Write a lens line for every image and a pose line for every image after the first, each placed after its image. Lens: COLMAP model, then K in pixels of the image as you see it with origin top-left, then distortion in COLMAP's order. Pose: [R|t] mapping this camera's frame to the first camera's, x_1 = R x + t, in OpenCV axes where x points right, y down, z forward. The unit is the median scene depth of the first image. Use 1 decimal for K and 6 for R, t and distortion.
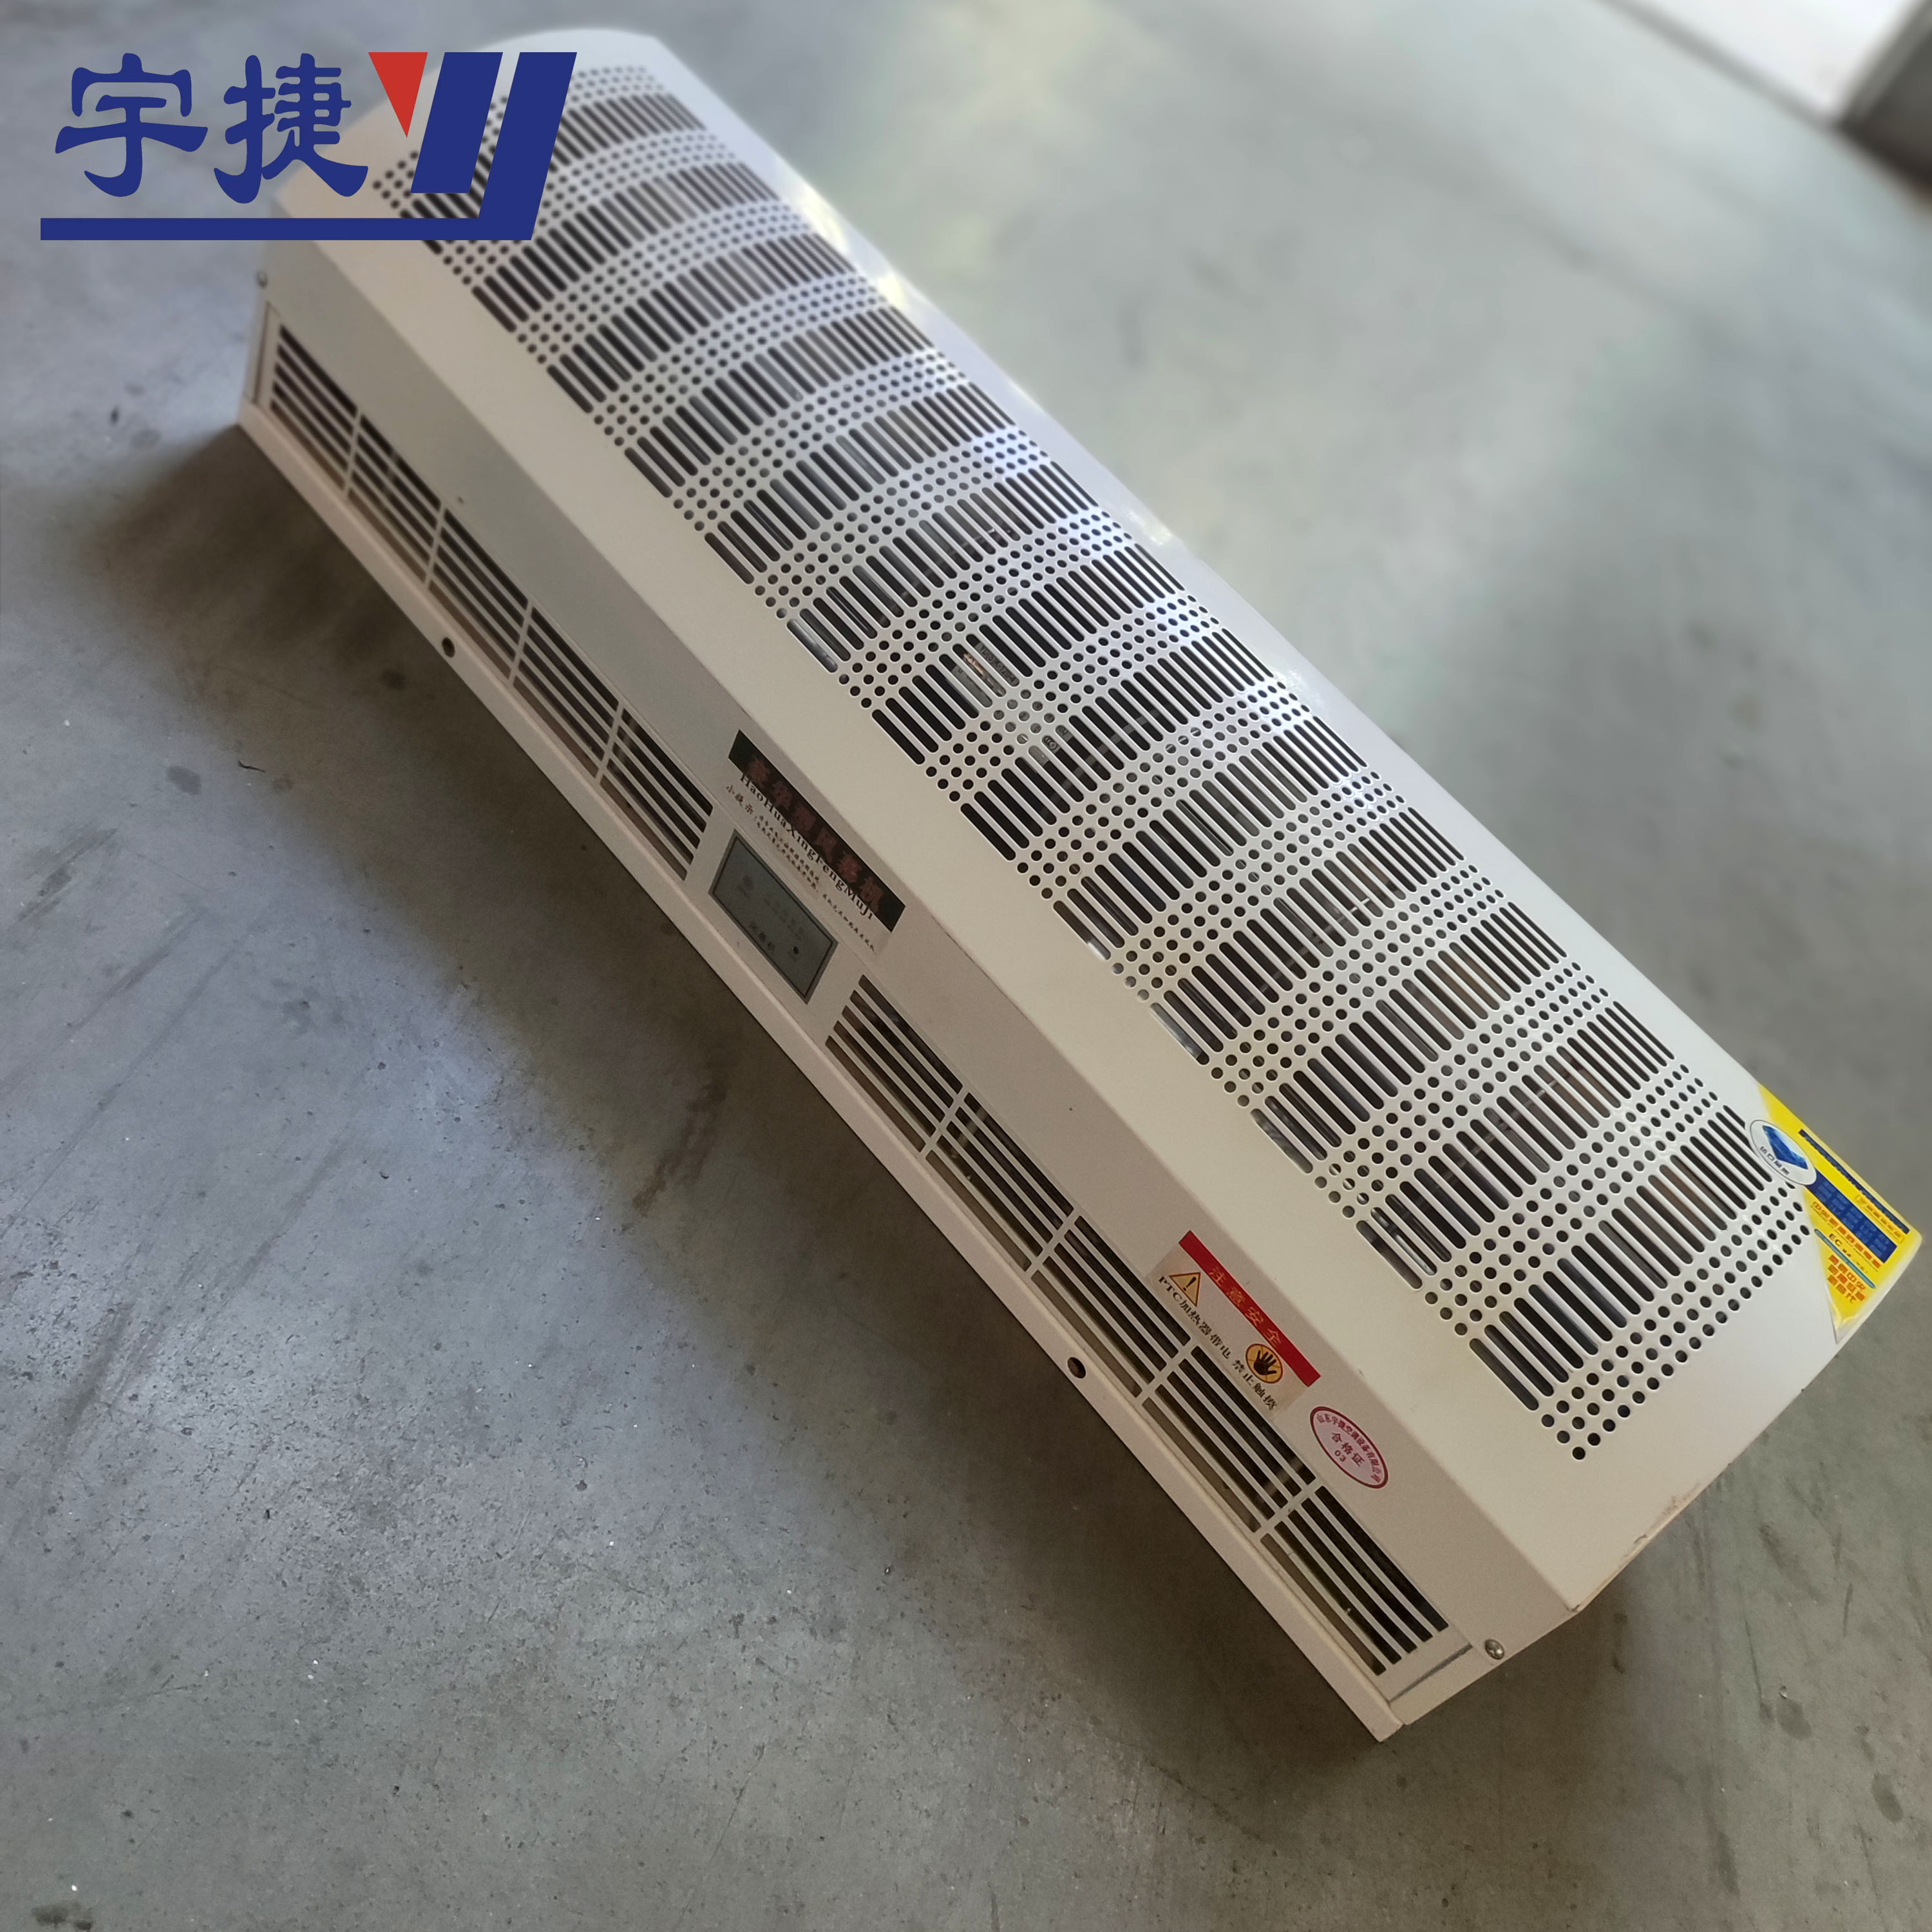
lens RADIAL K [[1936.2, 0, 964.2], [0, 1936.2, 956.5], [0, 0, 1]] dist [0.008202, 0.000000]
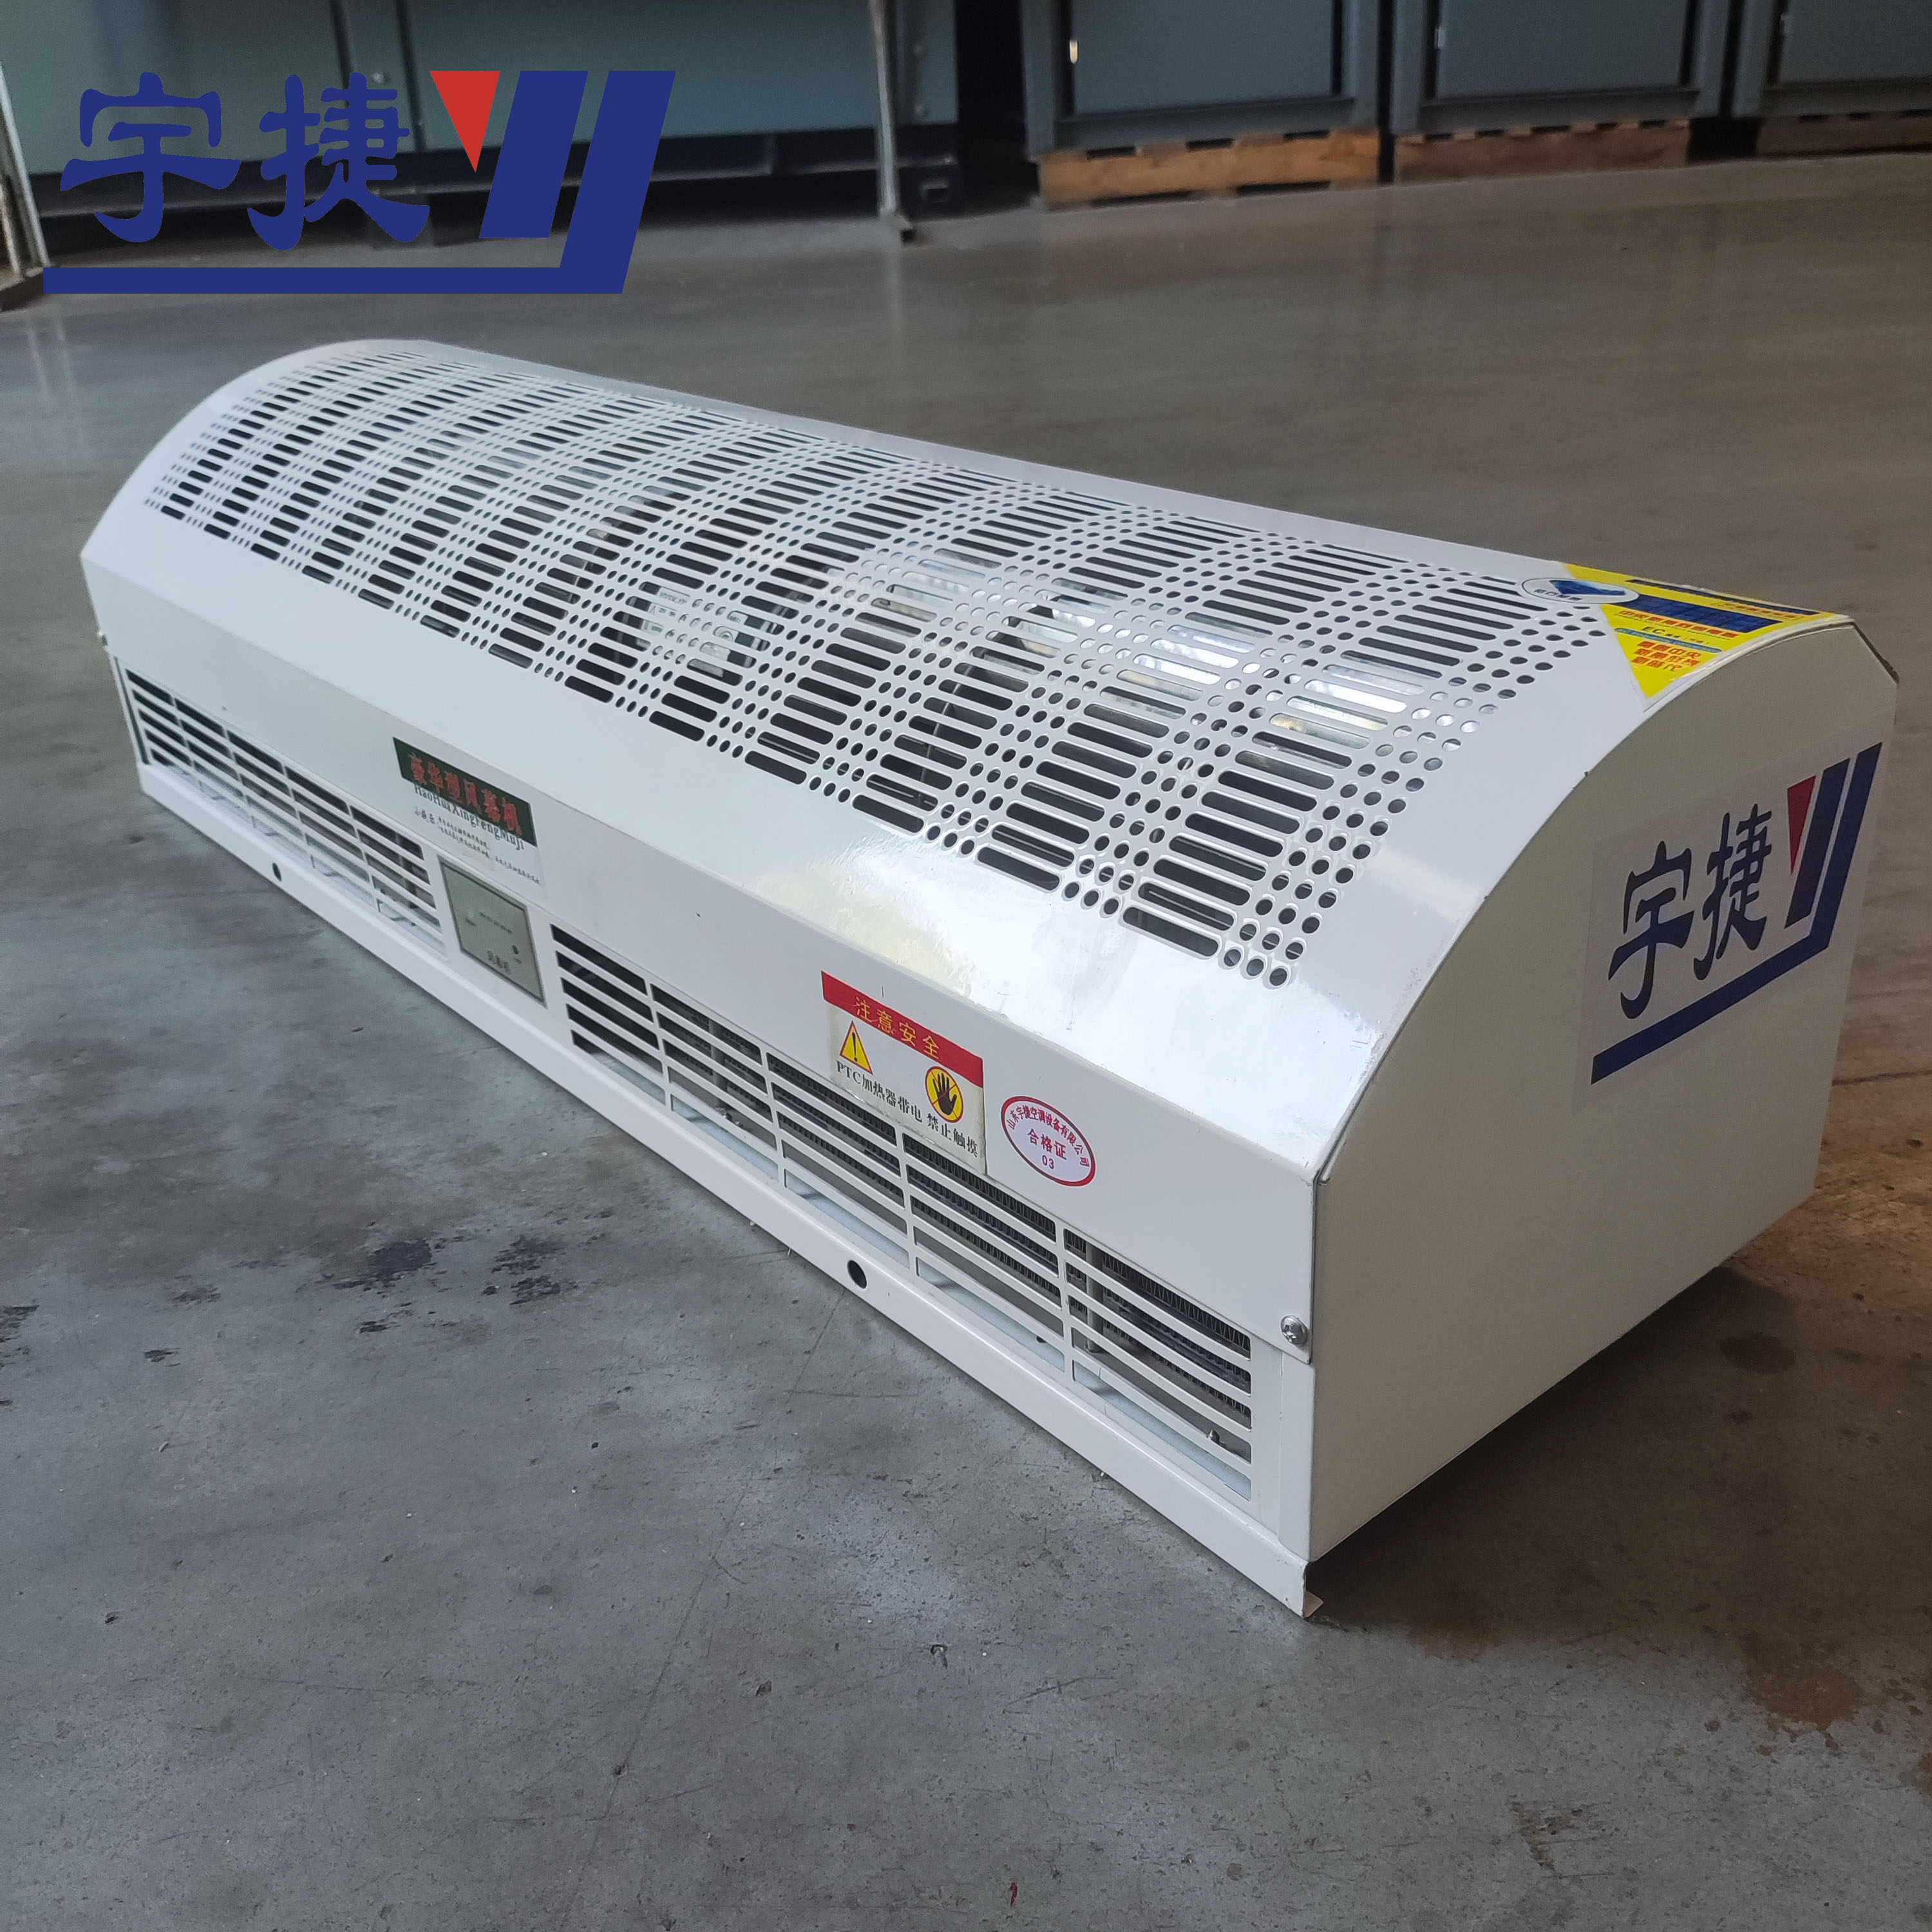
lens RADIAL K [[1936.2, 0, 935.2], [0, 1936.2, 962.5], [0, 0, 1]] dist [0.008202, 0.000000]
pose [[0.898451, -0.353155, -0.260898, 0.353906], [0.238990, 0.891803, -0.384150, 0.438288], [0.368334, 0.282789, 0.885642, 0.340183]]
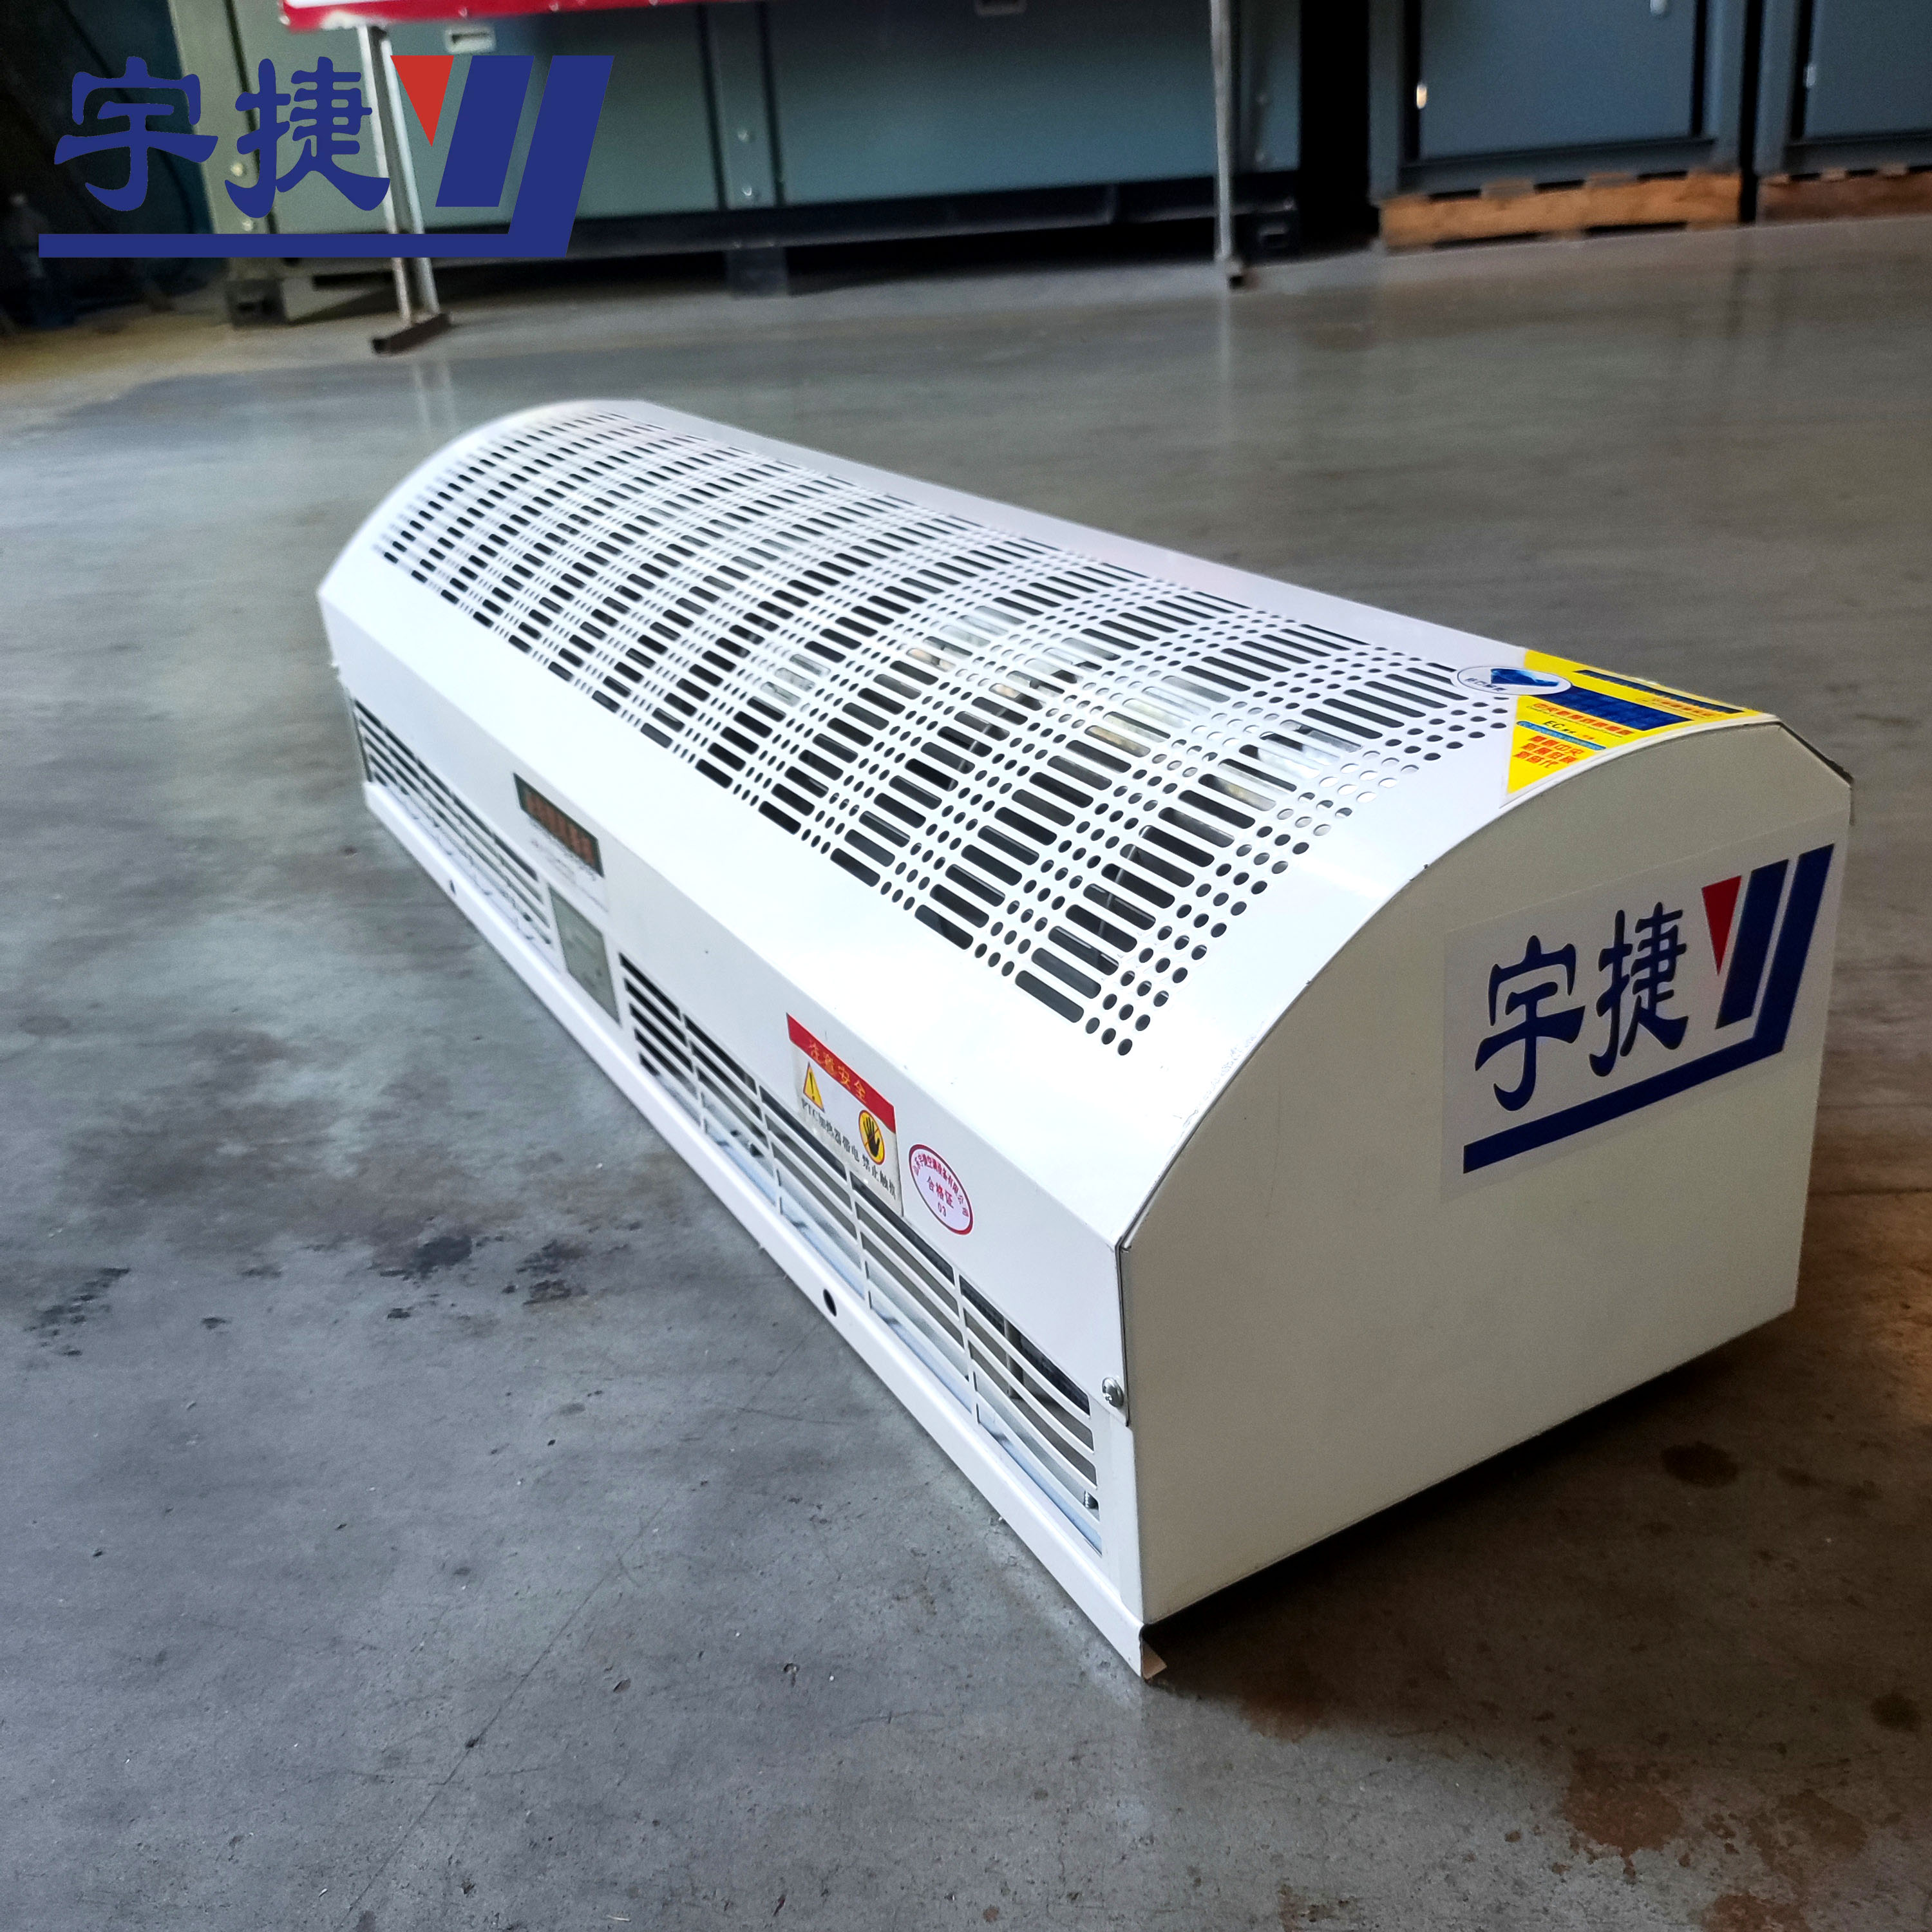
lens RADIAL K [[1936.2, 0, 948.8], [0, 1936.2, 913.8], [0, 0, 1]] dist [0.008202, 0.000000]
pose [[0.858882, -0.317730, -0.401709, 0.508101], [0.116554, 0.884993, -0.450780, 0.473175], [0.498736, 0.340346, 0.797137, 0.374919]]
